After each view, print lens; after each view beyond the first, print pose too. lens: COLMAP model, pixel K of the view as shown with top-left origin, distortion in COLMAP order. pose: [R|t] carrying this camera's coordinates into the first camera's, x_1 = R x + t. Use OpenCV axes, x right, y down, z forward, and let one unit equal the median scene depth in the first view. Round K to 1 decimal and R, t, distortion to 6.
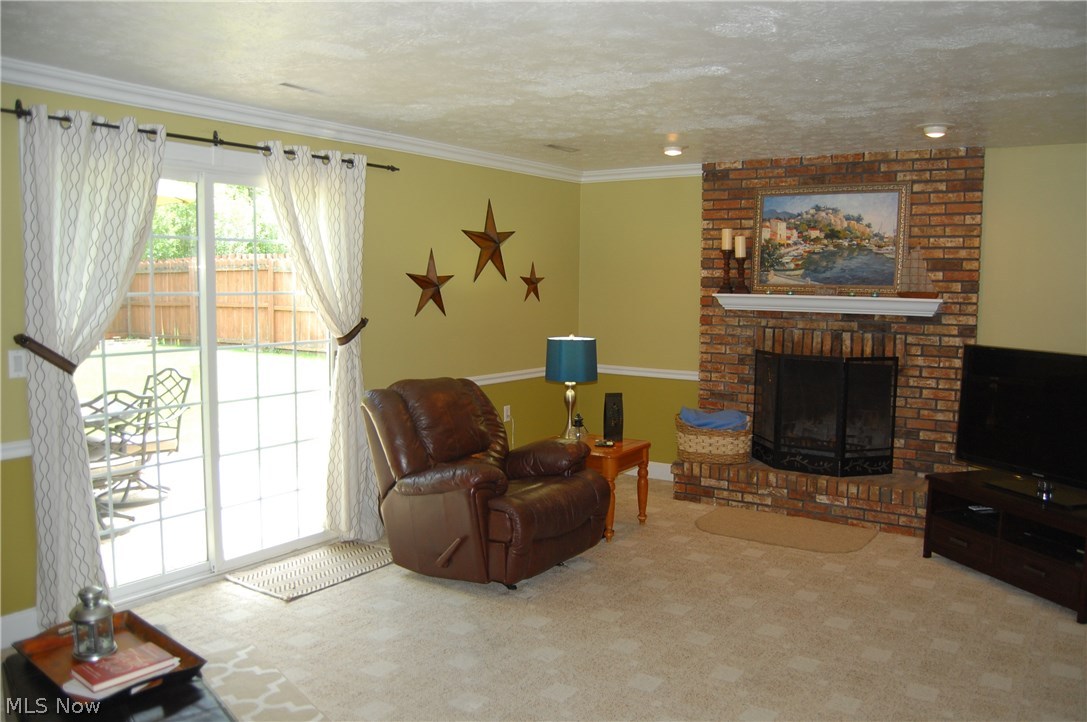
lens RADIAL K [[845.6, 0, 545.7], [0, 845.6, 360.0], [0, 0, 1]] dist [-0.096176, 0.042715]
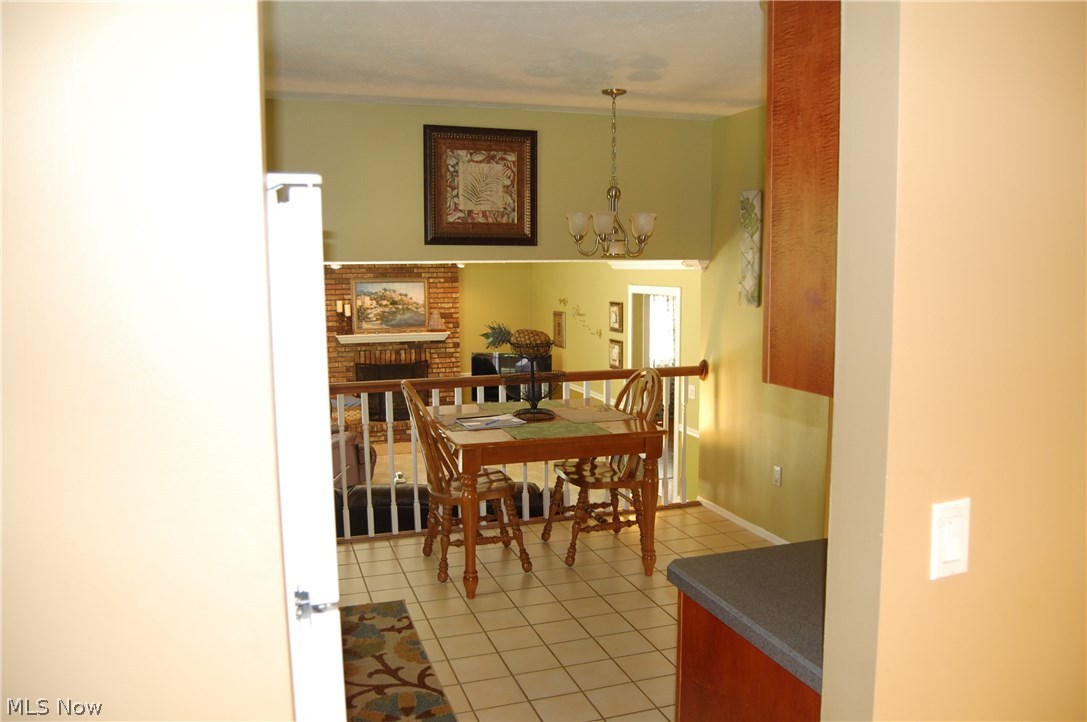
lens RADIAL K [[845.6, 0, 544.7], [0, 845.6, 368.3], [0, 0, 1]] dist [-0.096176, 0.042715]
pose [[0.613886, -0.111098, 0.781538, -1.026937], [0.088381, 0.993495, 0.071807, -0.105094], [-0.784432, 0.024992, 0.619711, -0.538265]]
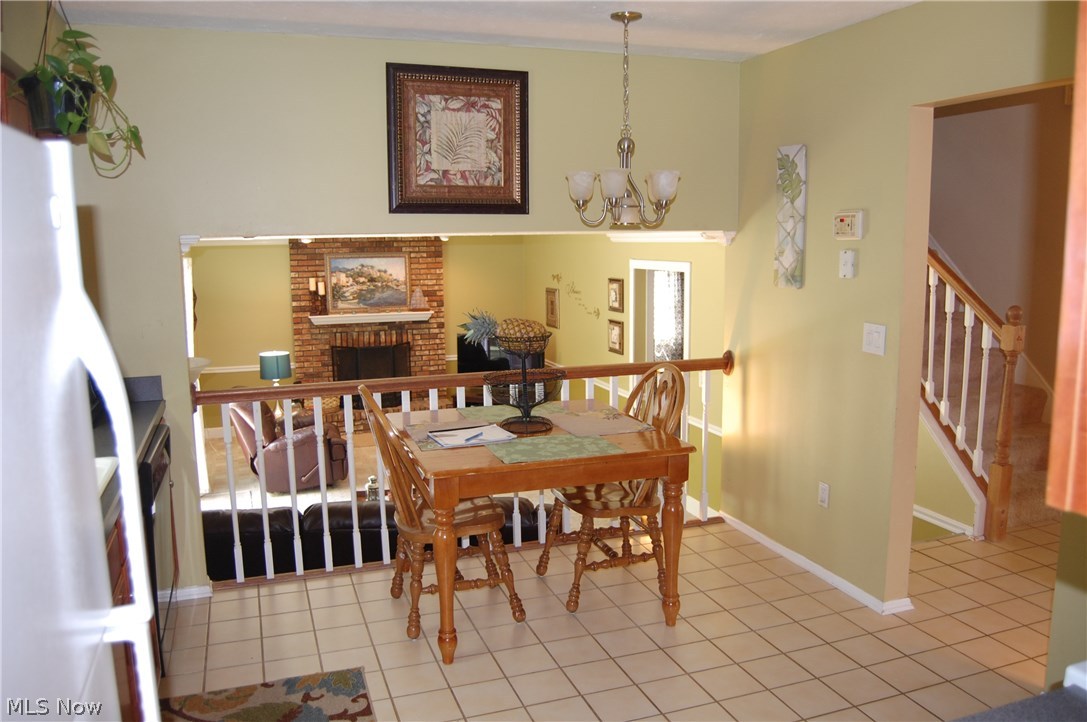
lens RADIAL K [[845.6, 0, 547.6], [0, 845.6, 366.8], [0, 0, 1]] dist [-0.096176, 0.042715]
pose [[0.602002, -0.138407, 0.786408, -0.903291], [0.093104, 0.990312, 0.103022, -0.113191], [-0.793048, 0.011198, 0.609056, -0.438904]]
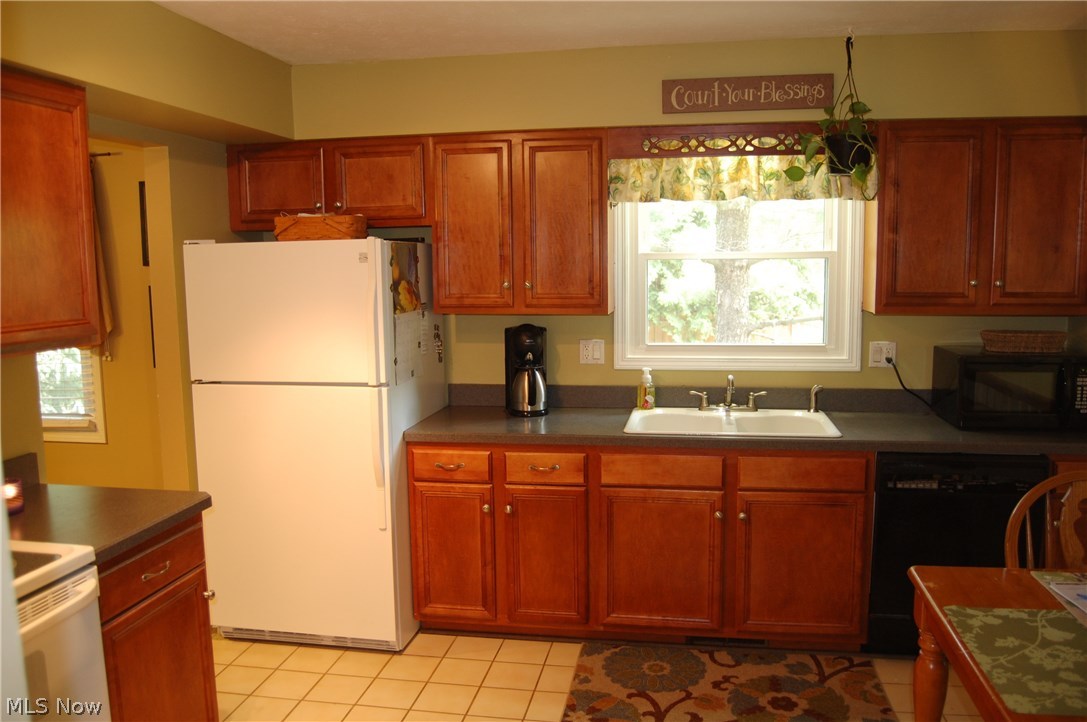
lens RADIAL K [[845.6, 0, 557.0], [0, 845.6, 366.6], [0, 0, 1]] dist [-0.096176, 0.042715]
pose [[0.404731, 0.097560, -0.909217, -0.264858], [-0.071251, 0.994634, 0.075008, -0.114437], [0.911656, 0.034425, 0.409511, -0.383218]]
